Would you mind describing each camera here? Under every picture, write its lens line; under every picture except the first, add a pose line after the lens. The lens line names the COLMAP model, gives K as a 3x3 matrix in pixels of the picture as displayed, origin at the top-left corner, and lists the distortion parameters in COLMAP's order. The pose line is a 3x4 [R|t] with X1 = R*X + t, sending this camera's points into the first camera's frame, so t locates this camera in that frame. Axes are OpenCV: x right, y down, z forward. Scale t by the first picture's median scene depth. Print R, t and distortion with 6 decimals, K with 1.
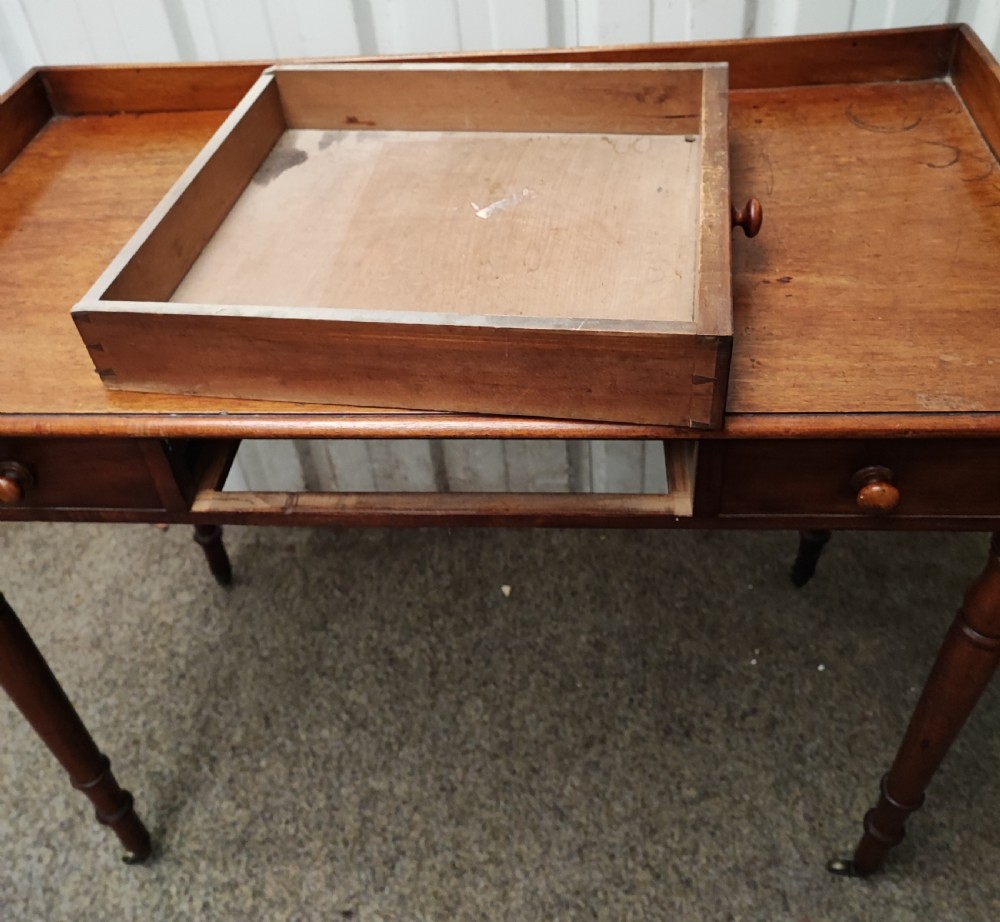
lens RADIAL K [[932.9, 0, 504.8], [0, 932.9, 388.2], [0, 0, 1]] dist [0.000425, 0.000000]
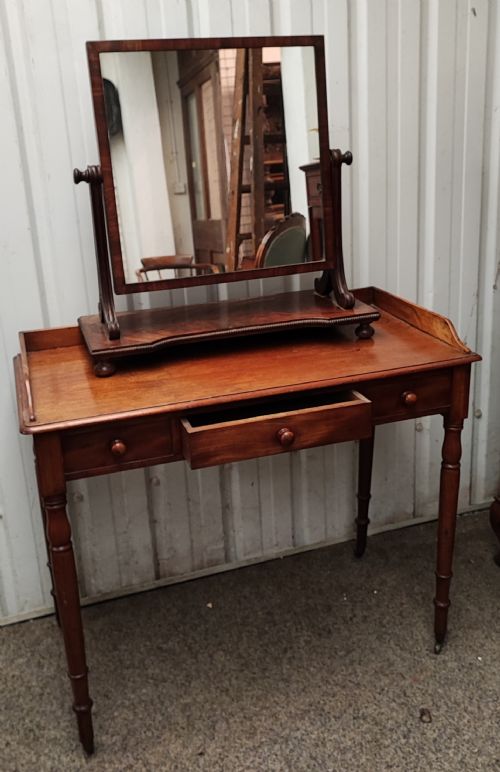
lens RADIAL K [[712.3, 0, 240.4], [0, 712.3, 344.5], [0, 0, 1]] dist [0.009138, 0.000000]
pose [[0.924703, -0.090484, 0.369780, -0.496514], [0.238316, 0.895056, -0.376936, 0.362207], [-0.296867, 0.436678, 0.849225, -0.504464]]
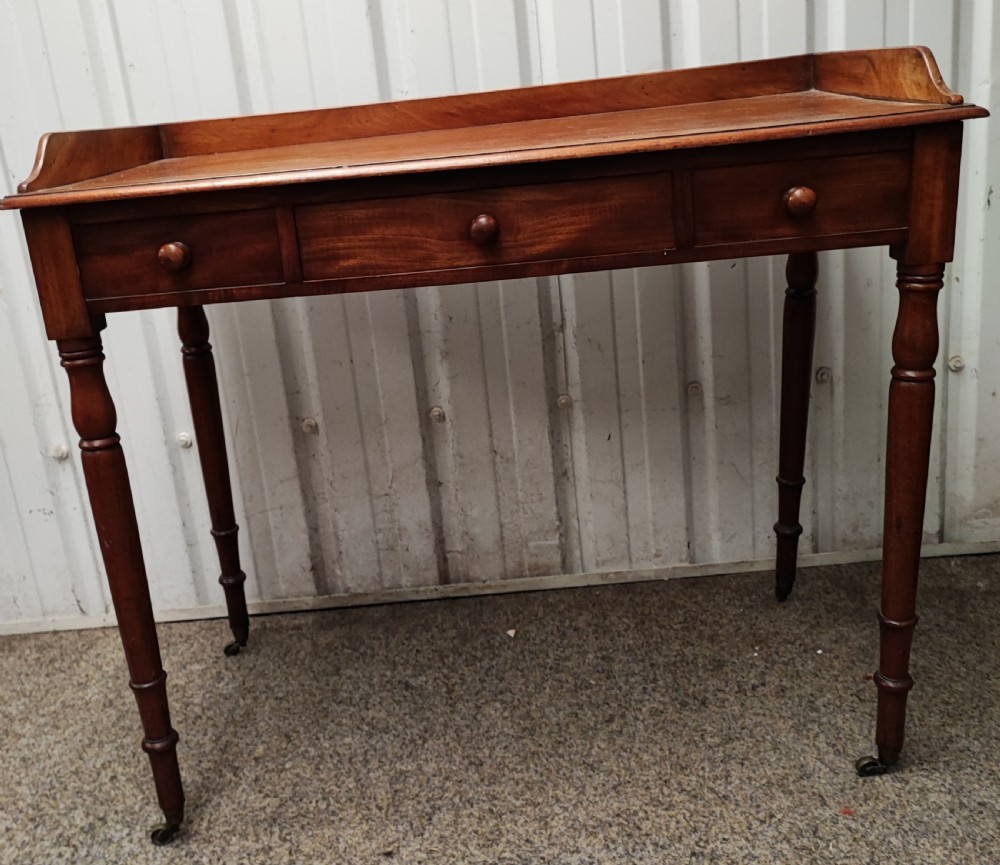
lens RADIAL K [[990.5, 0, 468.2], [0, 990.5, 387.5], [0, 0, 1]] dist [0.014303, 0.000000]
pose [[0.998065, -0.042399, 0.045484, -0.102934], [0.057360, 0.910194, -0.410191, 0.506684], [-0.024008, 0.412006, 0.910865, -0.145591]]
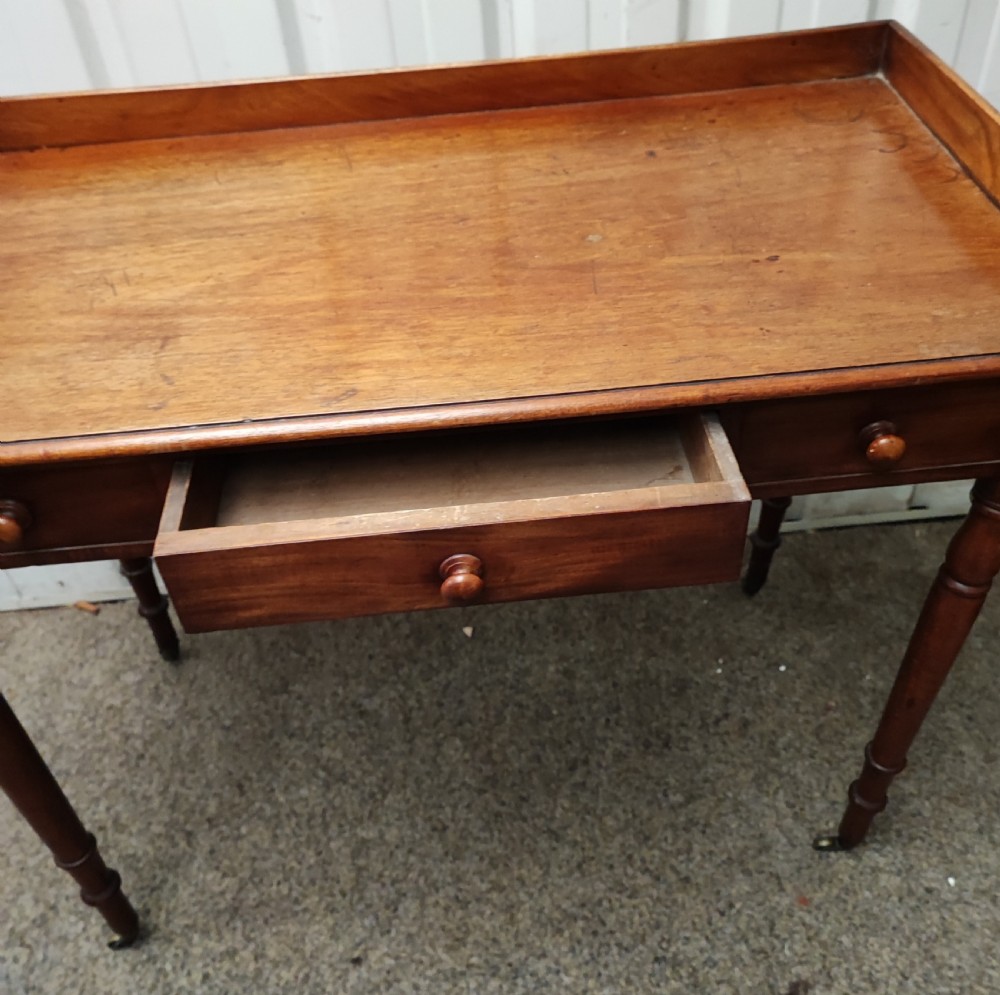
lens RADIAL K [[955.8, 0, 510.8], [0, 955.8, 490.4], [0, 0, 1]] dist [0.003997, 0.000000]
pose [[0.987503, -0.090722, 0.128871, -0.085594], [0.087466, 0.995694, 0.030719, 0.047618], [-0.131103, -0.019064, 0.991185, -0.012986]]
